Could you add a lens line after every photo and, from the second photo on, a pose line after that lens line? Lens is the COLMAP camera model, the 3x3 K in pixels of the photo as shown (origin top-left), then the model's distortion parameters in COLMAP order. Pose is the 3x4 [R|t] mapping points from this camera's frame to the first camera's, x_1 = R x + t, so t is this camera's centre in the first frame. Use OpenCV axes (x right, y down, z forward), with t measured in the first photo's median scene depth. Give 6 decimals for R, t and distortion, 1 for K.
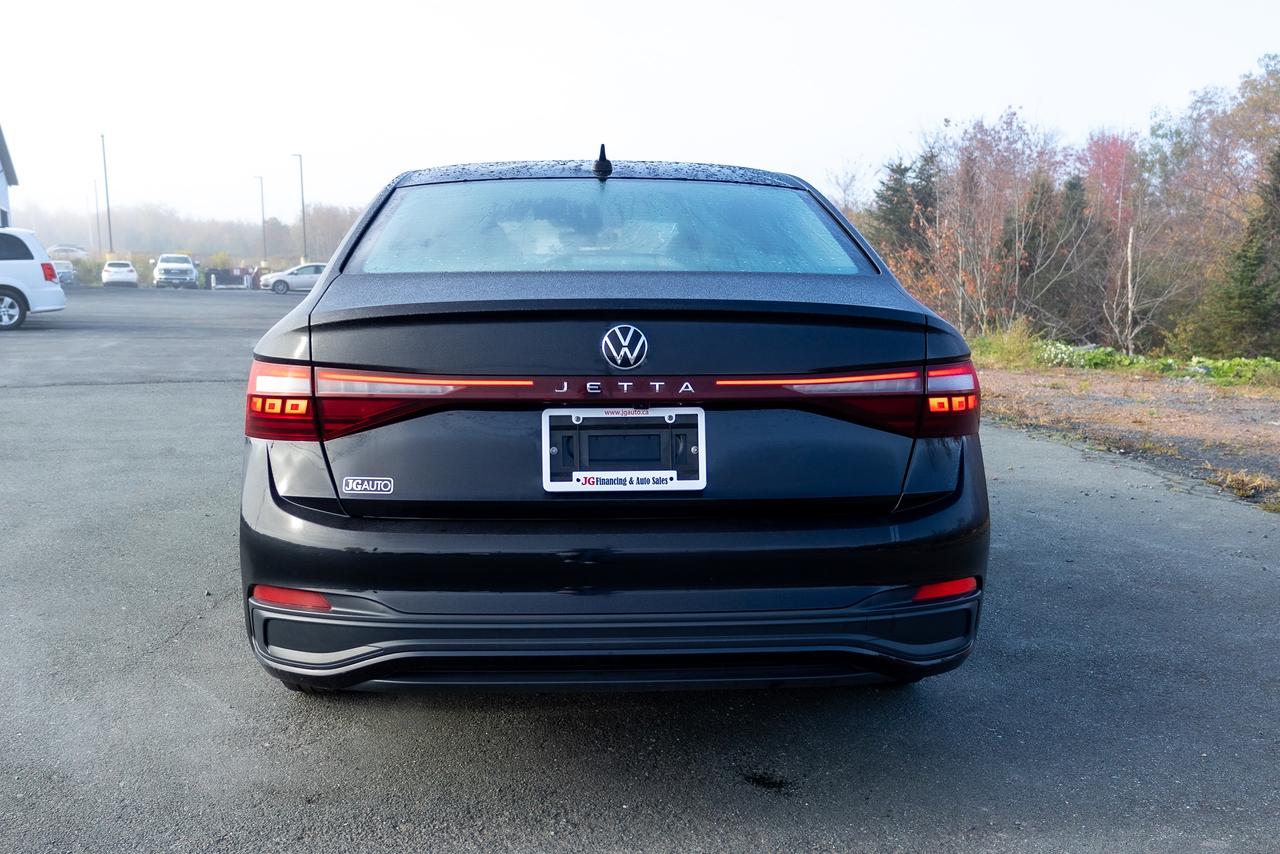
lens RADIAL K [[860.6, 0, 640.0], [0, 860.6, 427.0], [0, 0, 1]] dist [-0.005924, 0.001967]
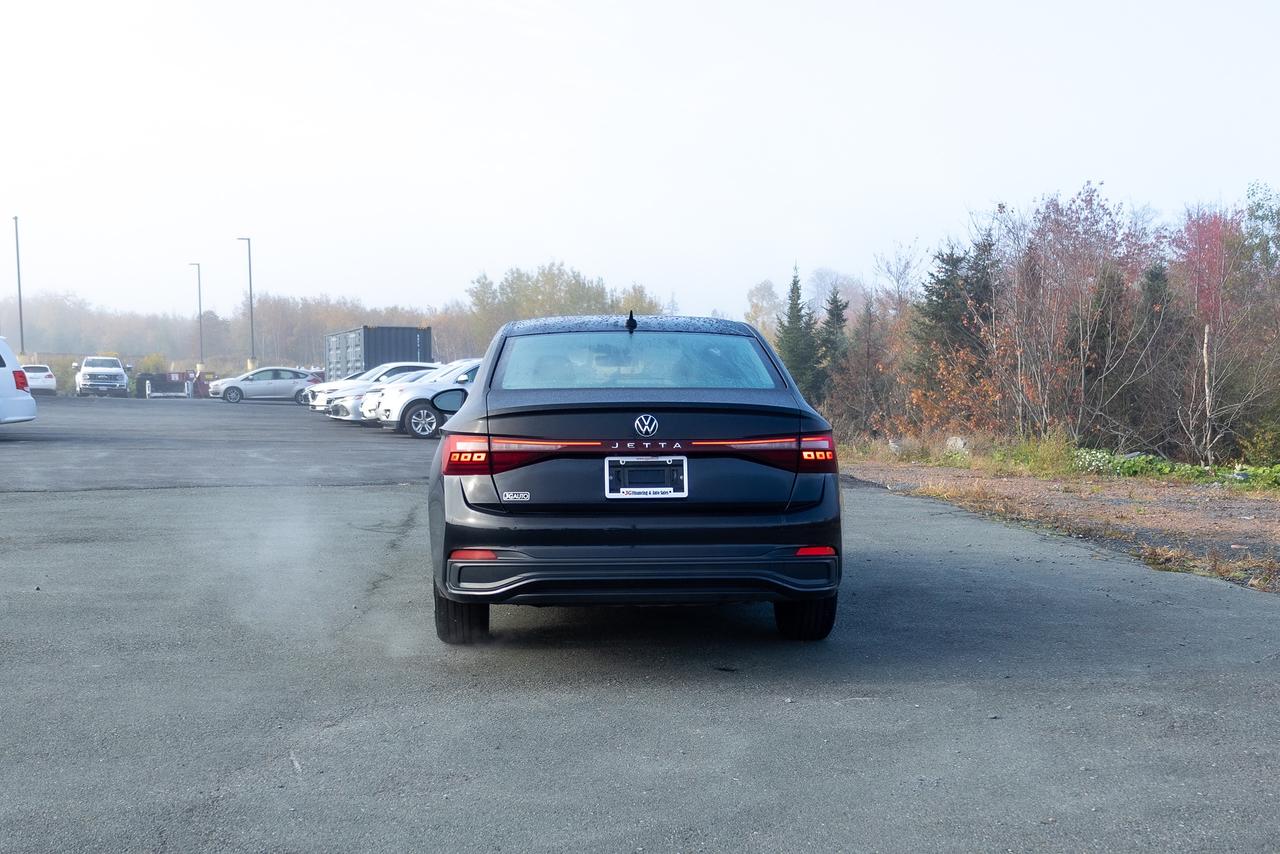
lens RADIAL K [[860.6, 0, 640.0], [0, 860.6, 427.0], [0, 0, 1]] dist [-0.005924, 0.001967]
pose [[0.999808, -0.003054, -0.019379, 0.000958], [0.000644, 0.992381, -0.123205, -0.024671], [0.019607, 0.123168, 0.992192, 0.158832]]
